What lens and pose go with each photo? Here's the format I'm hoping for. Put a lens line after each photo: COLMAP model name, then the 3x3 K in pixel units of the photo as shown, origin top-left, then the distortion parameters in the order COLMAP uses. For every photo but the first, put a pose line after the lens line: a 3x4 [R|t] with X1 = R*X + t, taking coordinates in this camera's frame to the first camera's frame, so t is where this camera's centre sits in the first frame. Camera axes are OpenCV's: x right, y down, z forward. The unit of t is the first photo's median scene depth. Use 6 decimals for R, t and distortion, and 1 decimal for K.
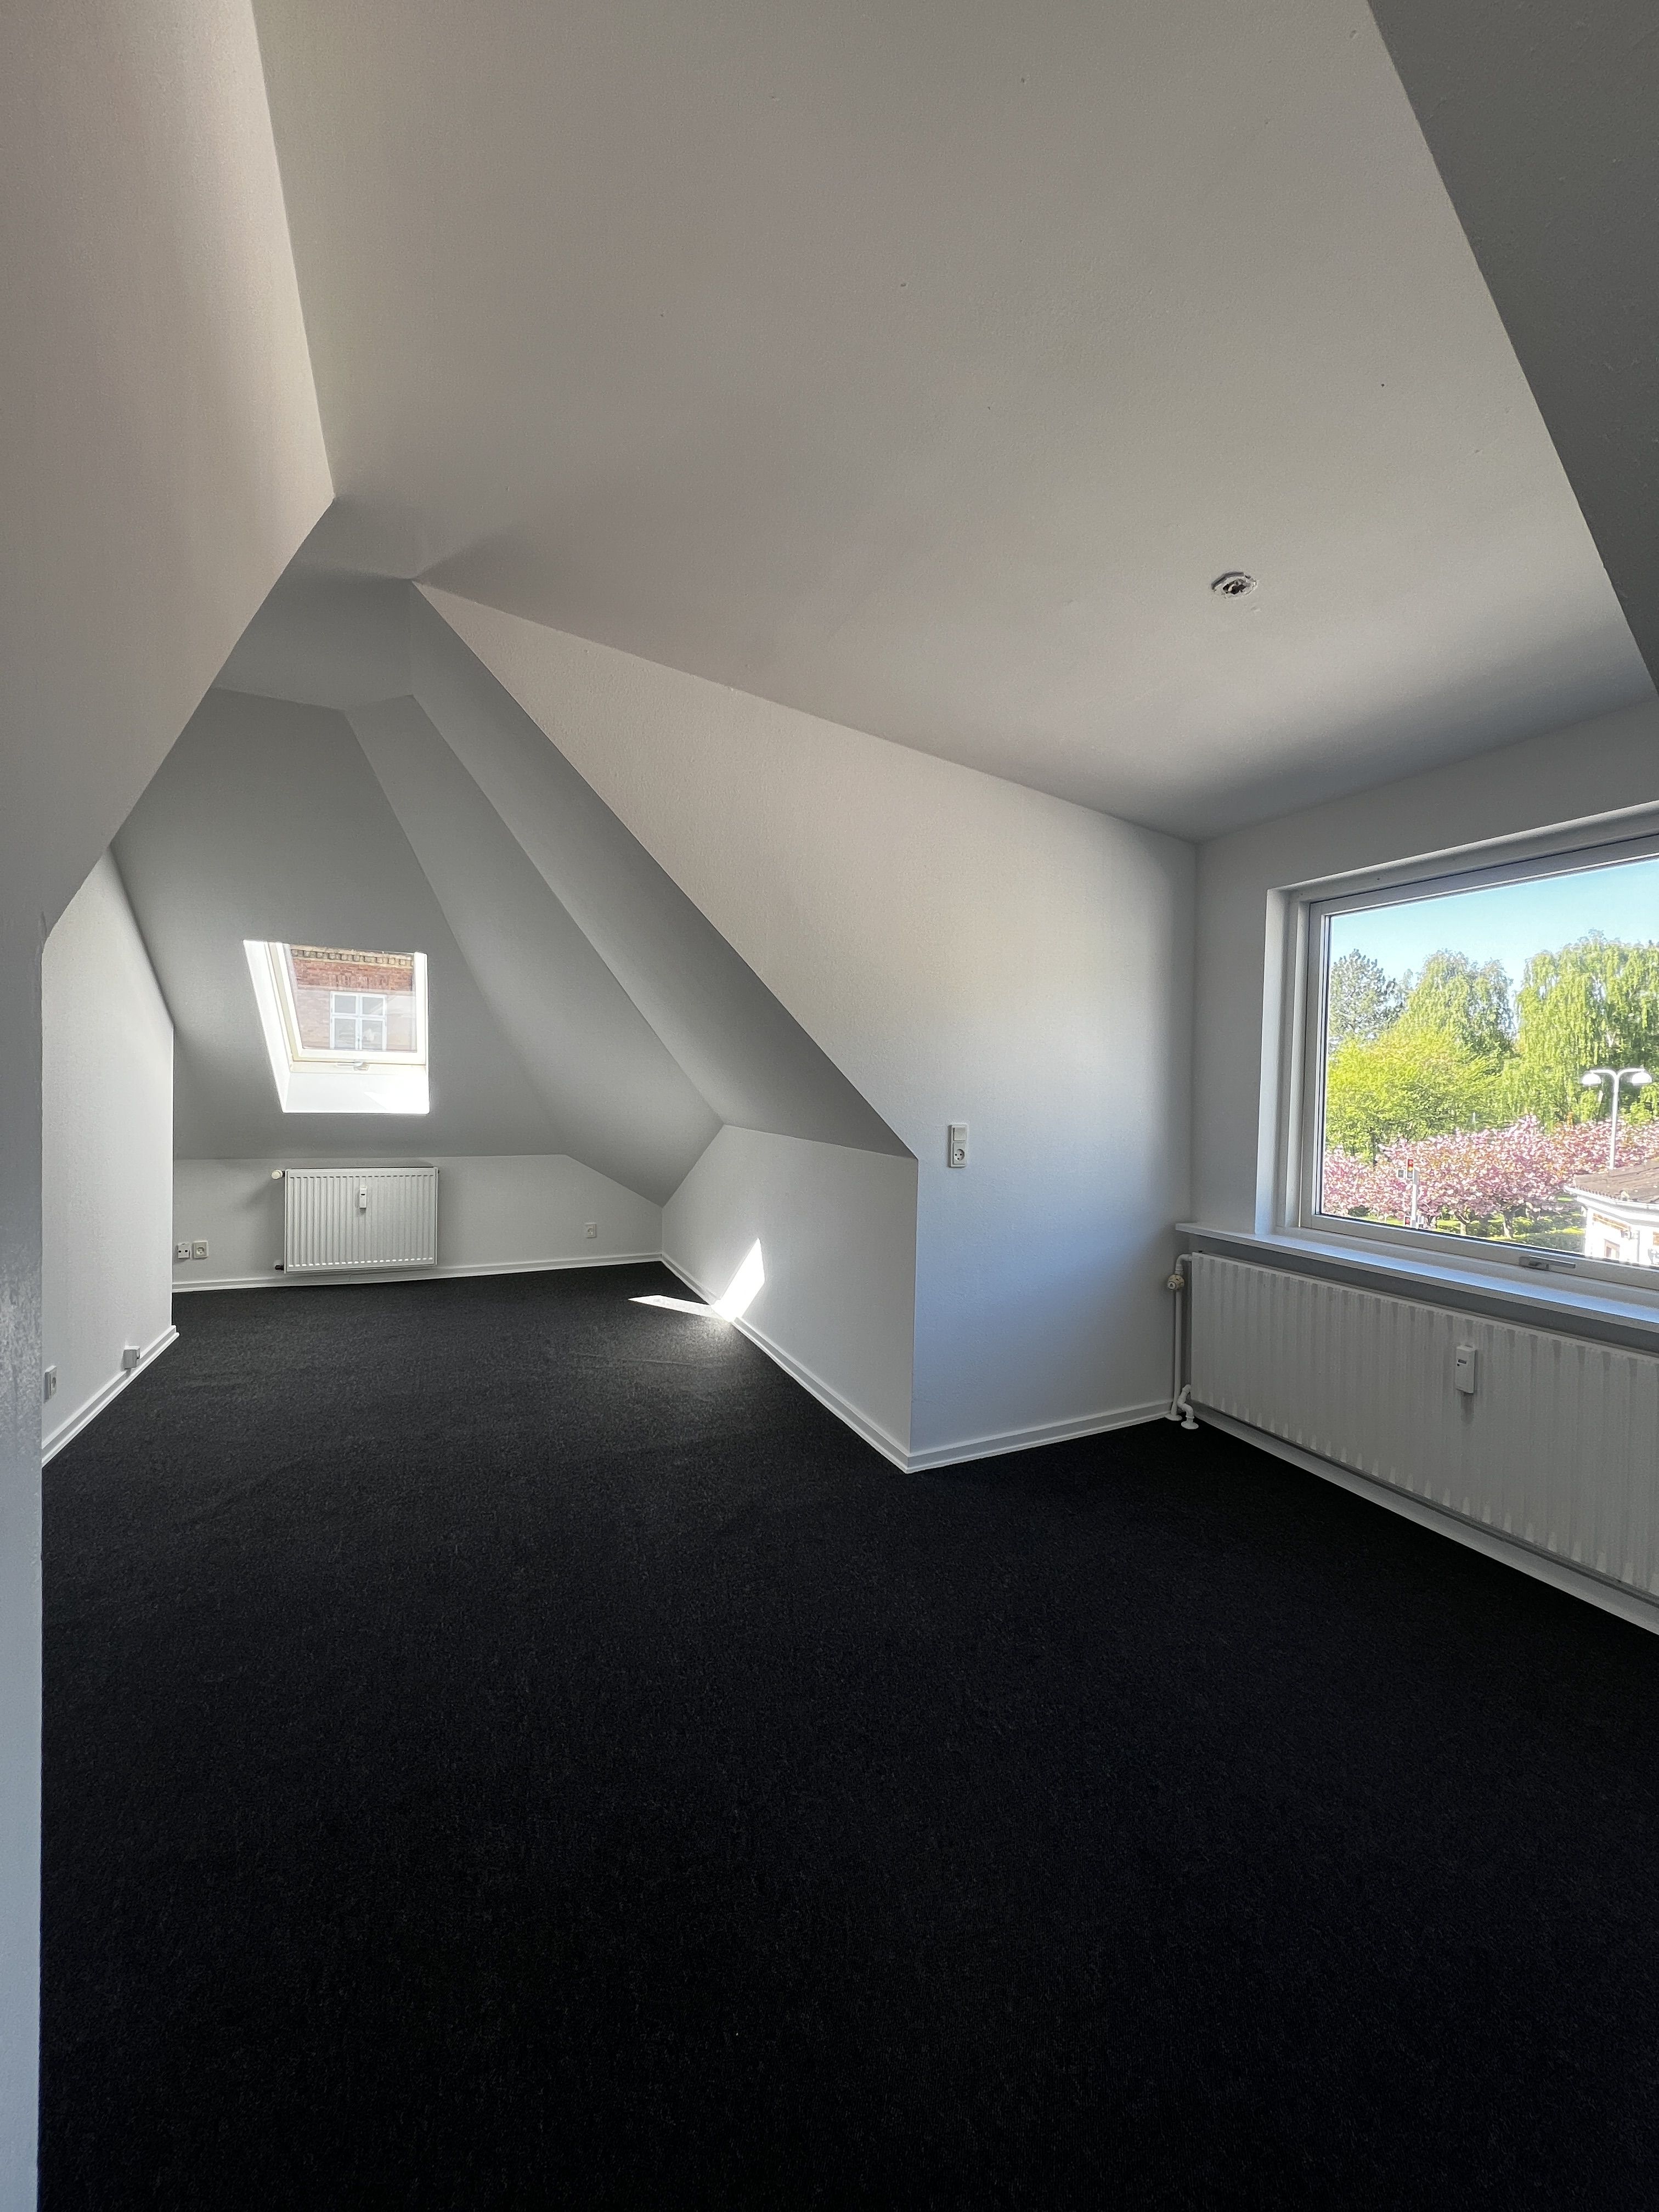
lens RADIAL K [[885.8, 0, 832.4], [0, 885.8, 1109.0], [0, 0, 1]] dist [0.001946, 0.000239]
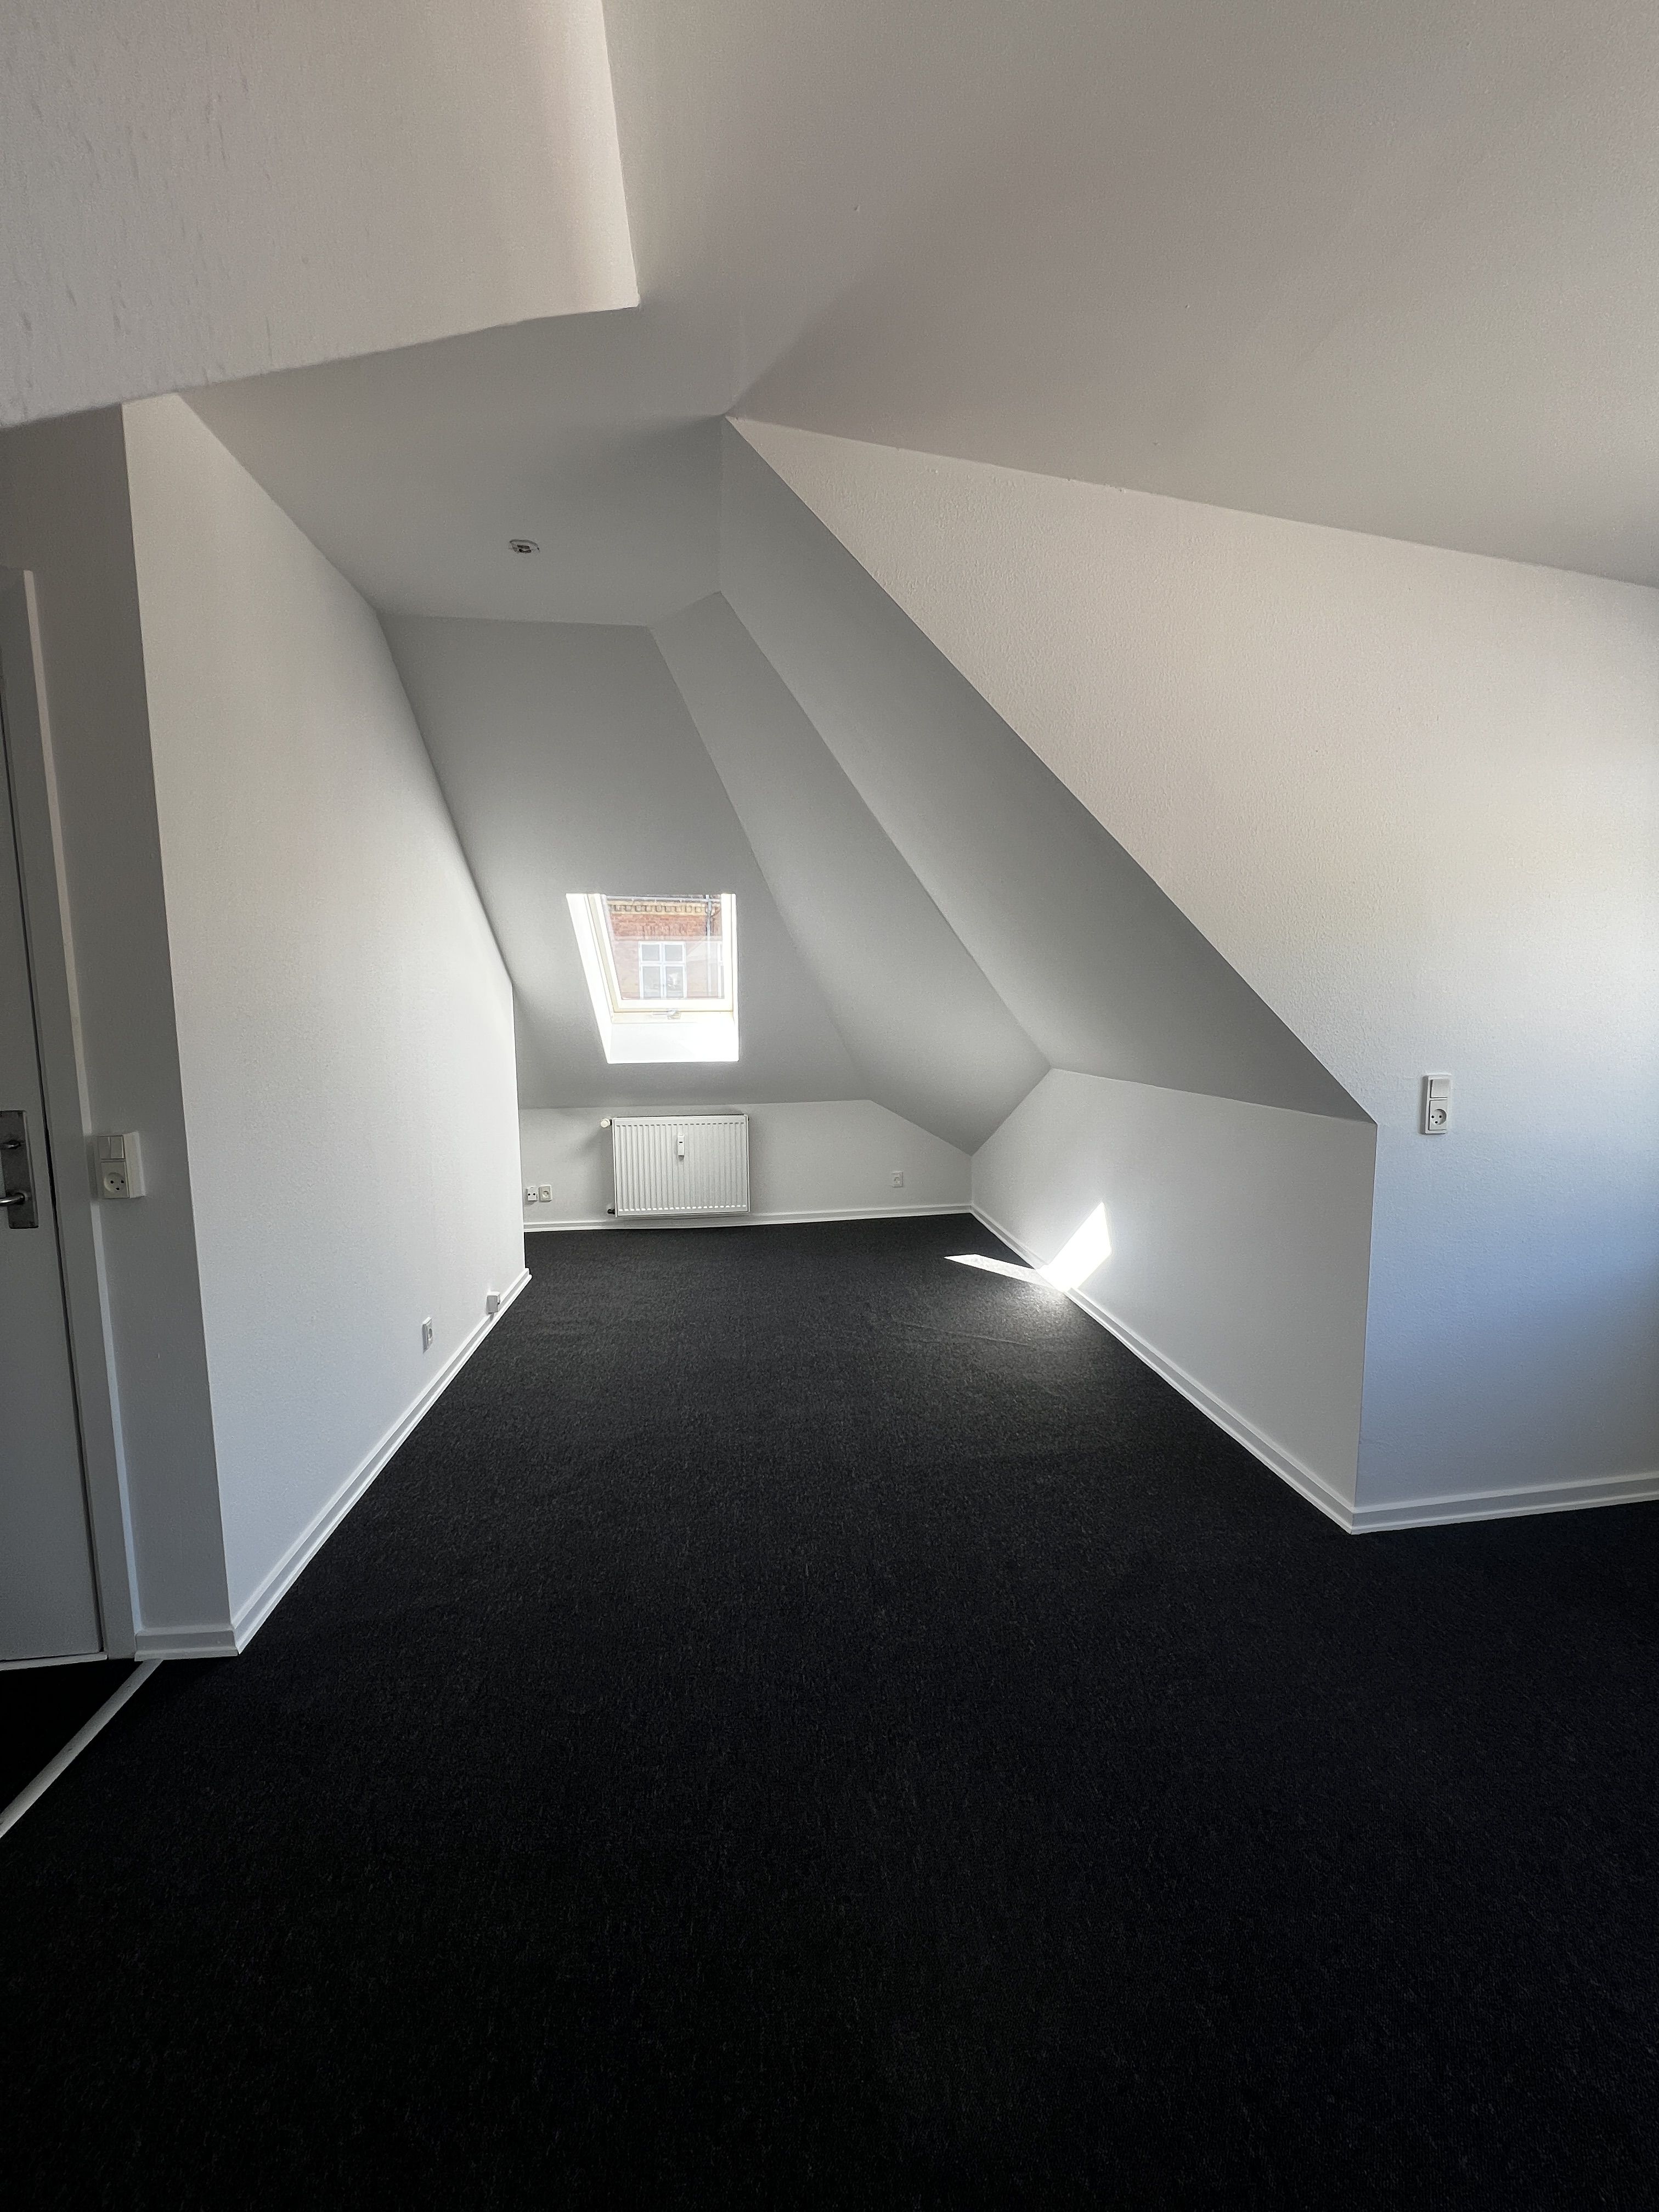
lens RADIAL K [[885.8, 0, 832.4], [0, 885.8, 1105.0], [0, 0, 1]] dist [0.001946, 0.000239]
pose [[0.954121, -0.004429, -0.299390, -0.101418], [0.026845, 0.997129, 0.070802, -0.020336], [0.298217, -0.075591, 0.951500, 0.153919]]
